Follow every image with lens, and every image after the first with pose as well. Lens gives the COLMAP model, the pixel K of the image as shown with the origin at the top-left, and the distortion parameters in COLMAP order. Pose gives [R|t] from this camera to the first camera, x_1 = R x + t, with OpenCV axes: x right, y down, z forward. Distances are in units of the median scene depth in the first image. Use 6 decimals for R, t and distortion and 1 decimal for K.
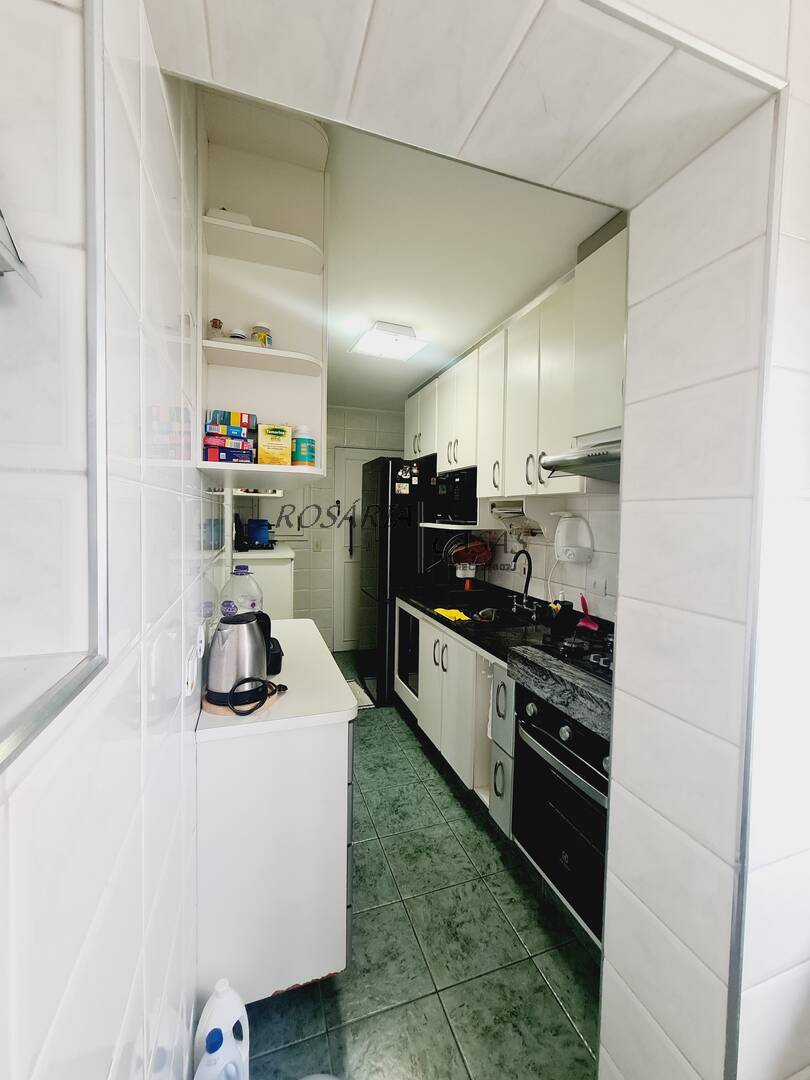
lens RADIAL K [[441.8, 0, 405.0], [0, 441.8, 537.4], [0, 0, 1]] dist [-0.000274, -0.000078]
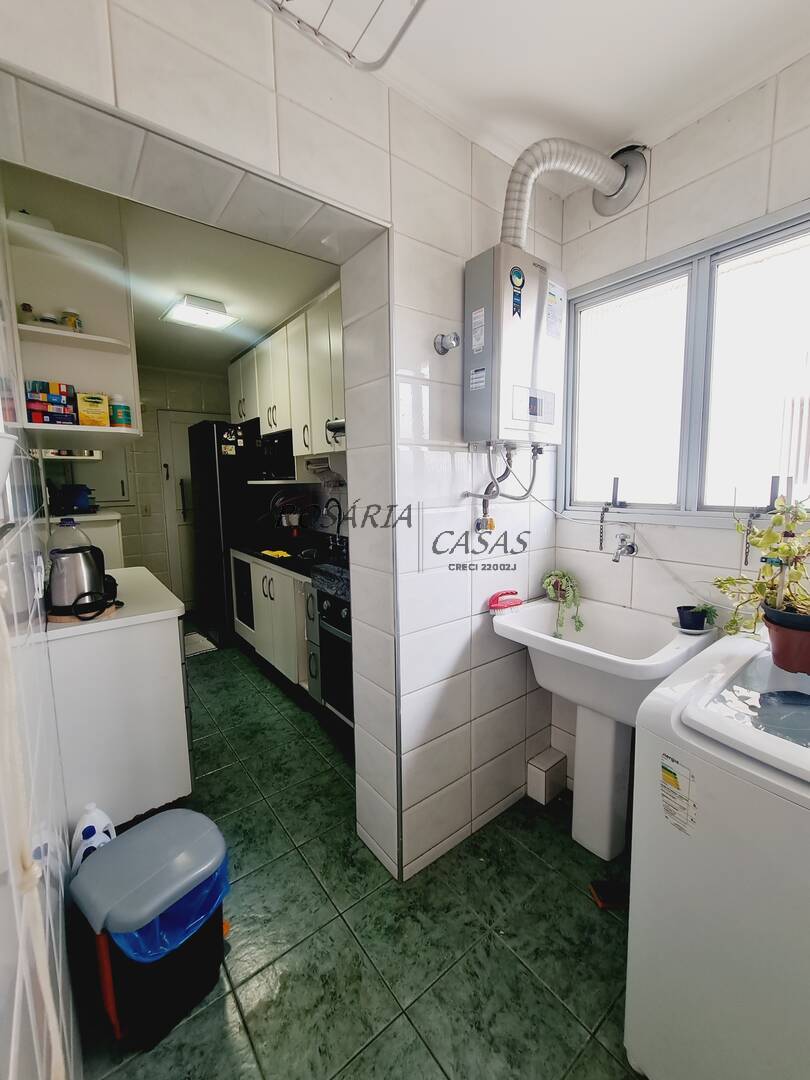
lens RADIAL K [[441.8, 0, 407.7], [0, 441.8, 533.2], [0, 0, 1]] dist [-0.000274, -0.000078]
pose [[0.943900, -0.071213, 0.322462, 0.070069], [0.049135, 0.995888, 0.076109, 0.051291], [-0.326556, -0.055995, 0.943518, -0.291400]]
